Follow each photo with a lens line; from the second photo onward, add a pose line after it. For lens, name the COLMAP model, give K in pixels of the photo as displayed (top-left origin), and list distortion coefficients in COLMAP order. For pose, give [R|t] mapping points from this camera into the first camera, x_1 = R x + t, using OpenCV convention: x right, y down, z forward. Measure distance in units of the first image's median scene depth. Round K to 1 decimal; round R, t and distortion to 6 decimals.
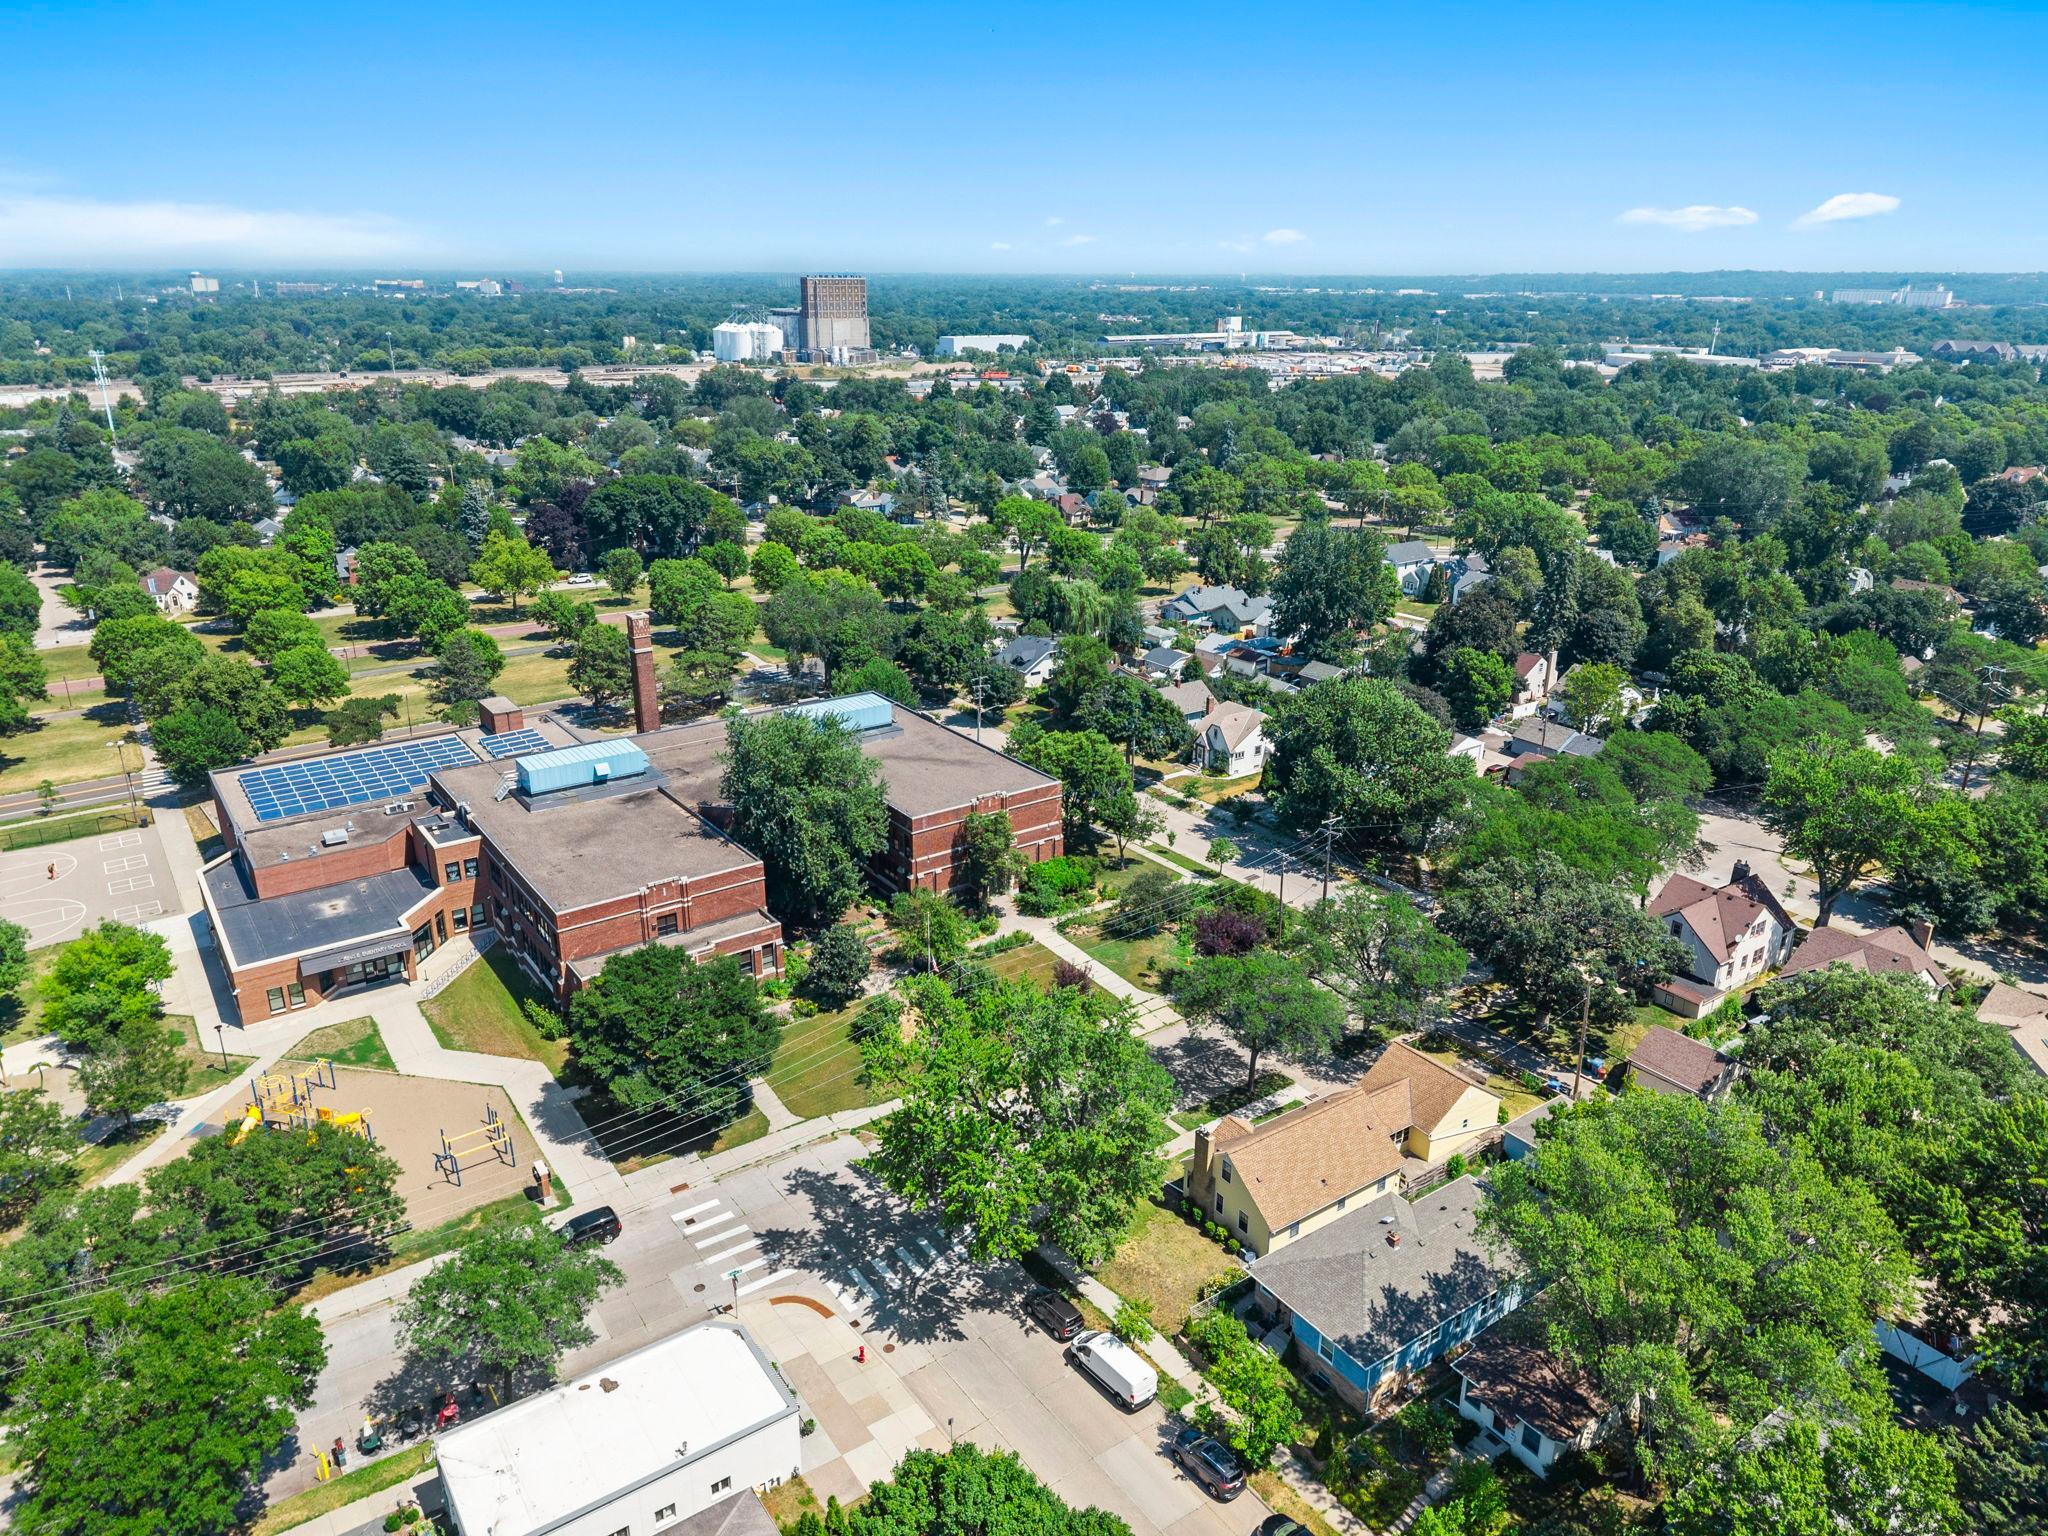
lens RADIAL K [[1373.4, 0, 1021.9], [0, 1373.4, 761.3], [0, 0, 1]] dist [0.038000, -0.038985]
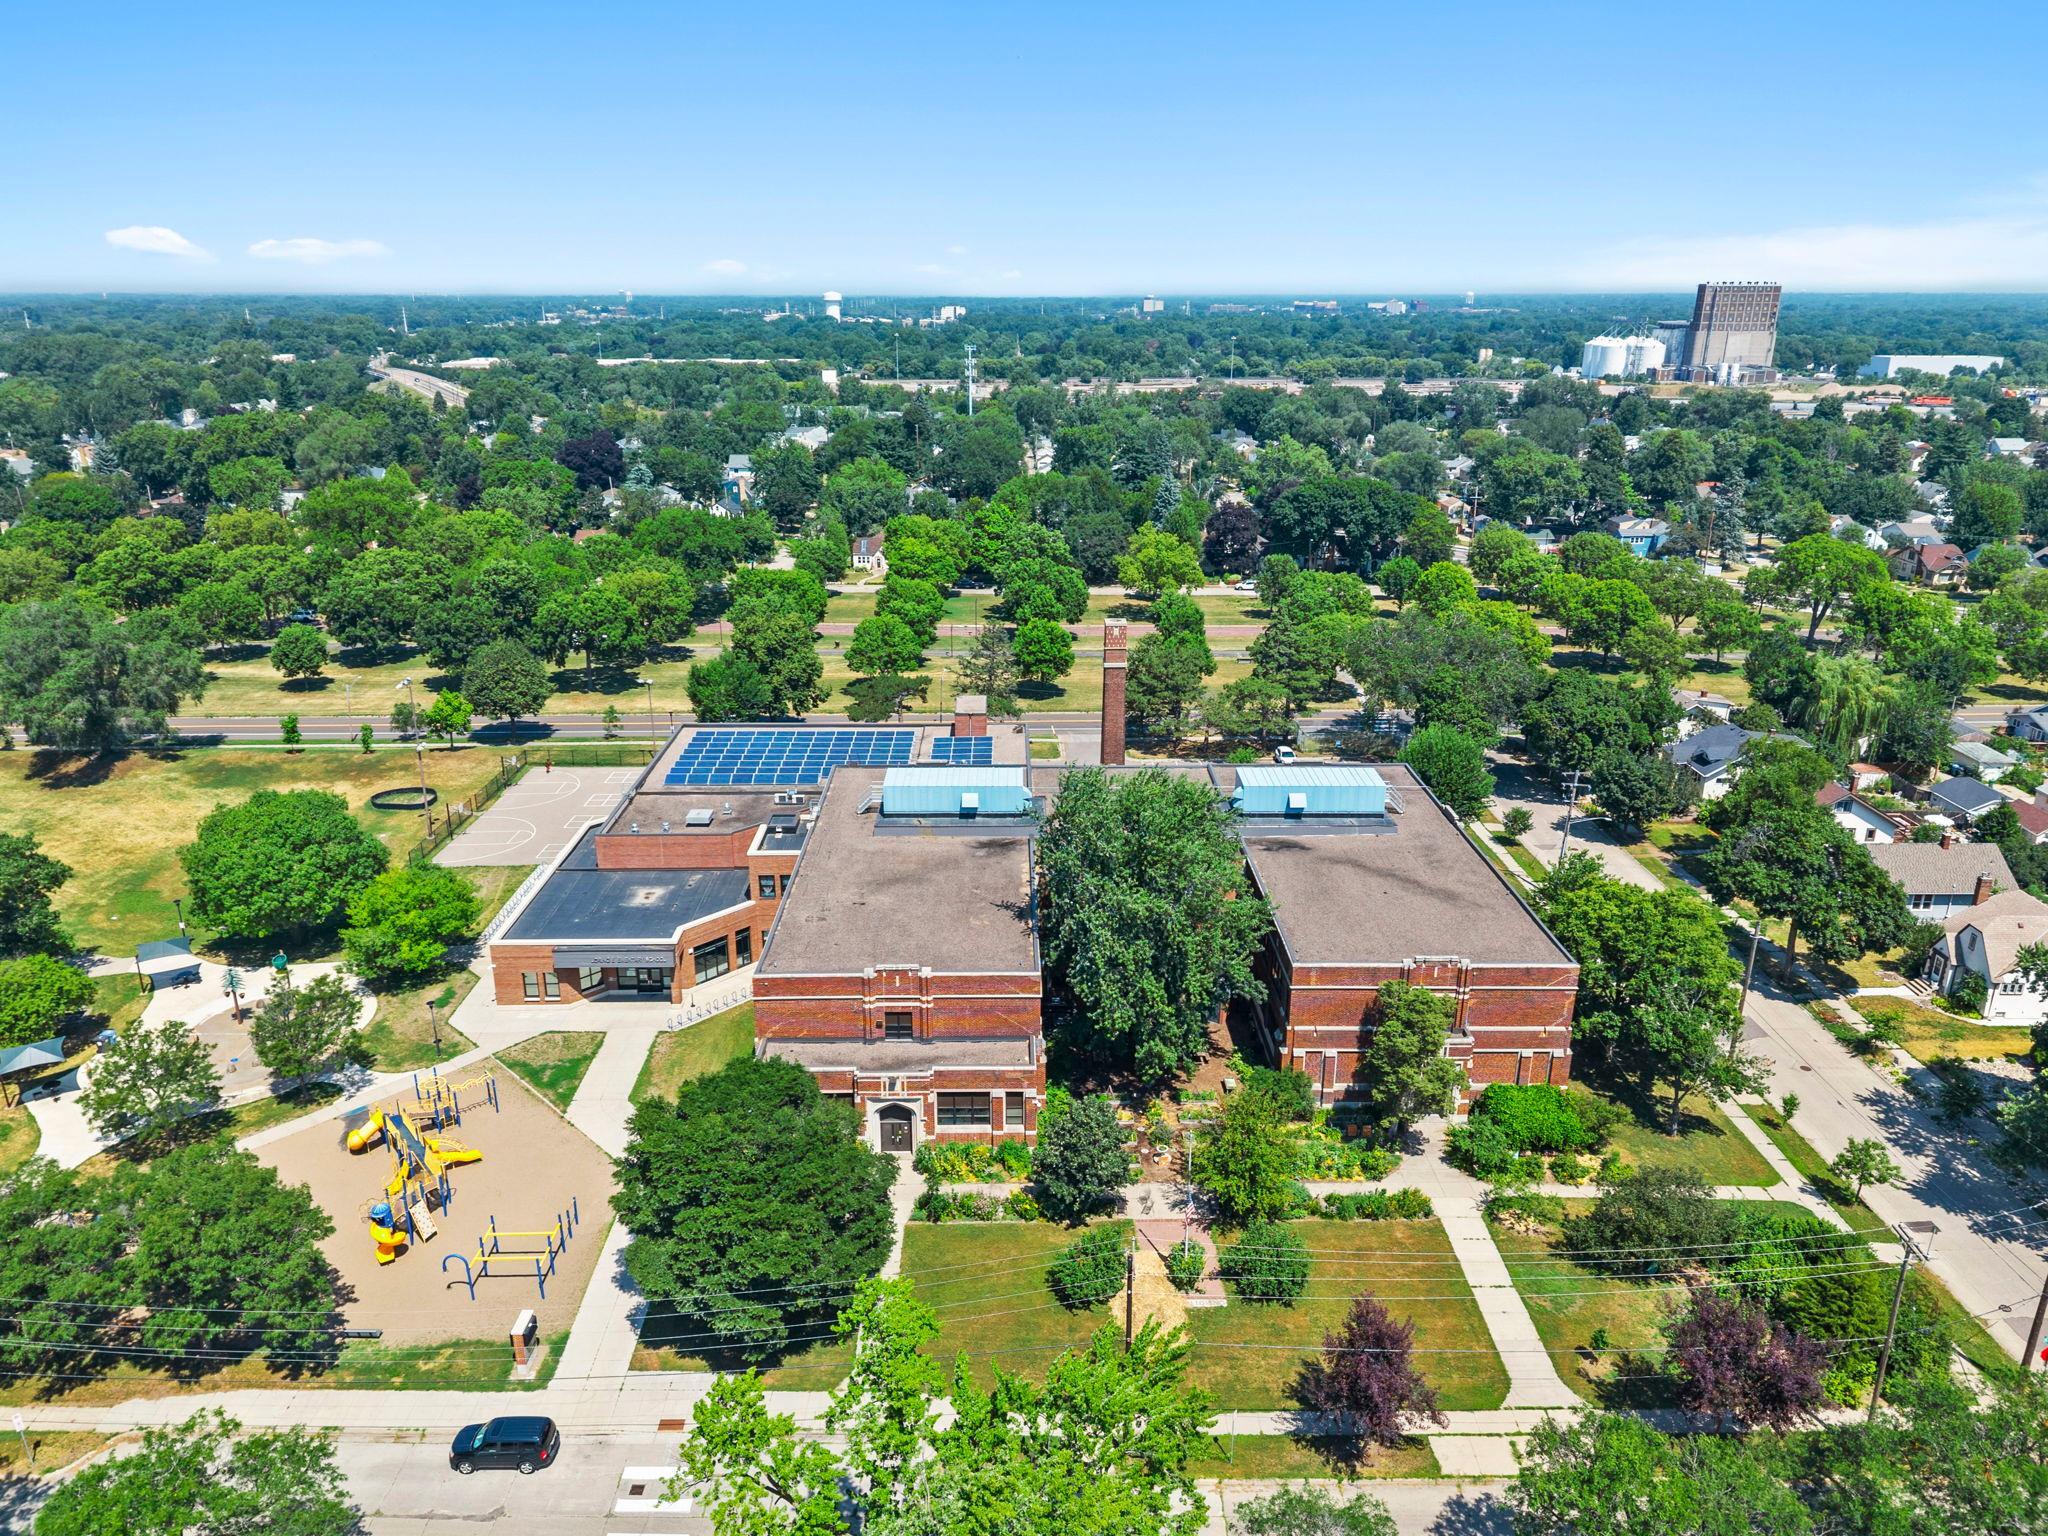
lens RADIAL K [[1373.4, 0, 1021.0], [0, 1373.4, 768.9], [0, 0, 1]] dist [0.038000, -0.038985]
pose [[0.818563, 0.183152, -0.544435, 0.163896], [-0.189104, 0.980895, 0.045661, -0.059565], [0.542396, 0.065579, 0.837559, 0.384310]]
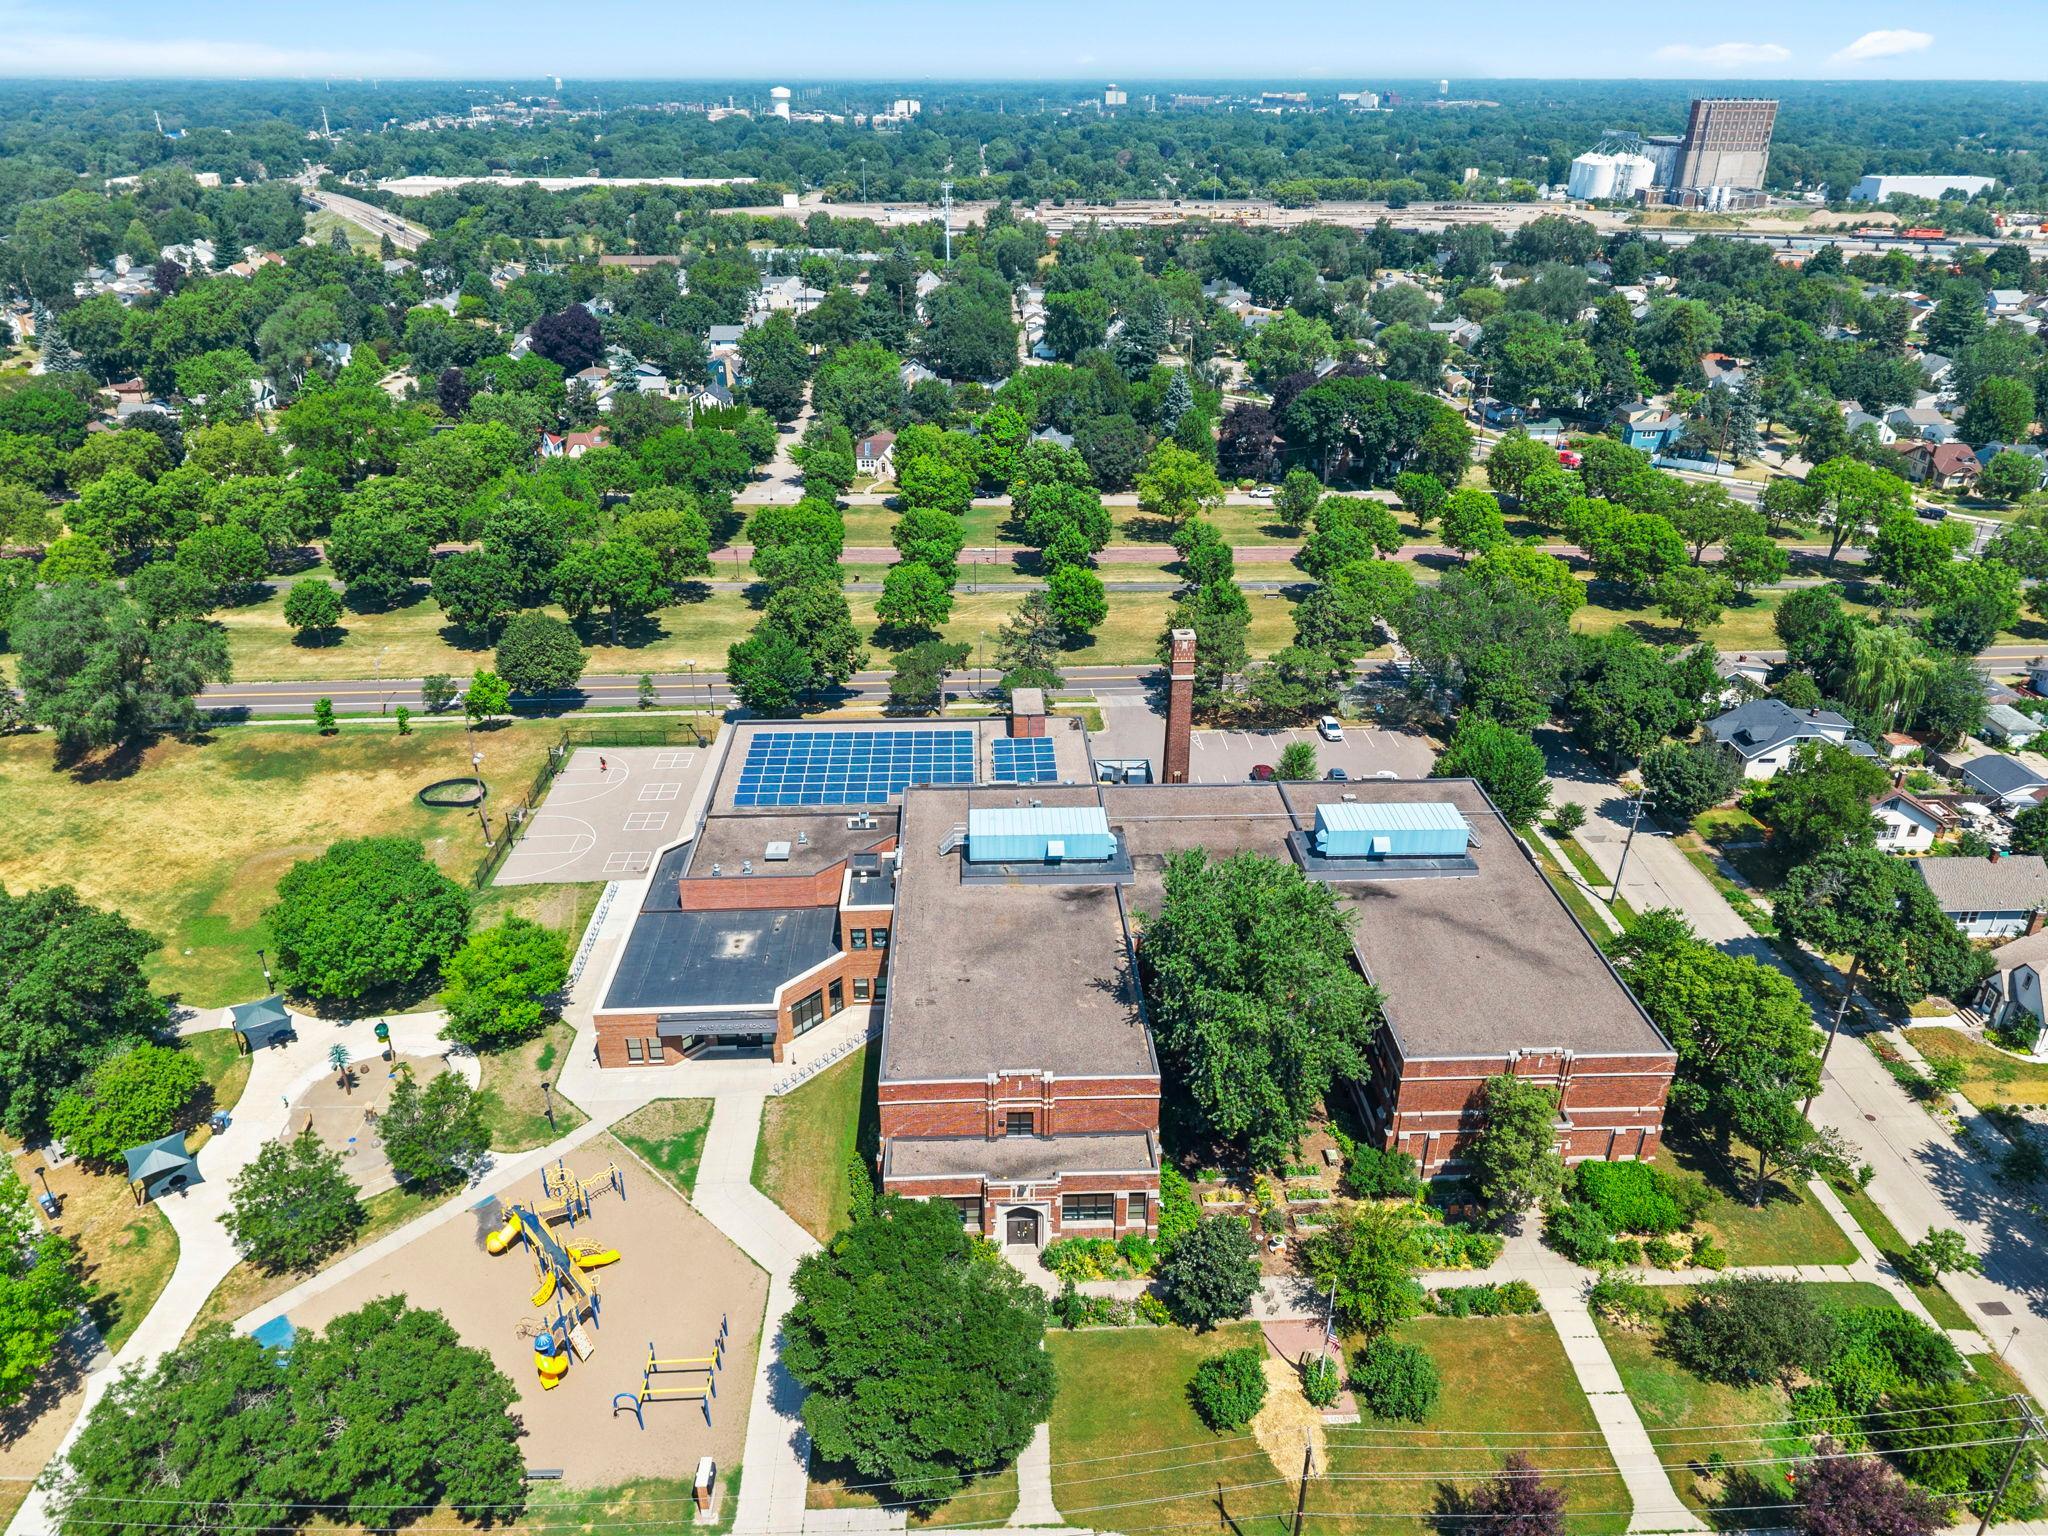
lens RADIAL K [[1373.4, 0, 1020.4], [0, 1373.4, 749.0], [0, 0, 1]] dist [0.038000, -0.038985]
pose [[0.836261, 0.238073, -0.493952, 0.064966], [-0.182038, 0.970276, 0.159460, -0.191731], [0.517232, -0.043432, 0.854742, 0.339286]]
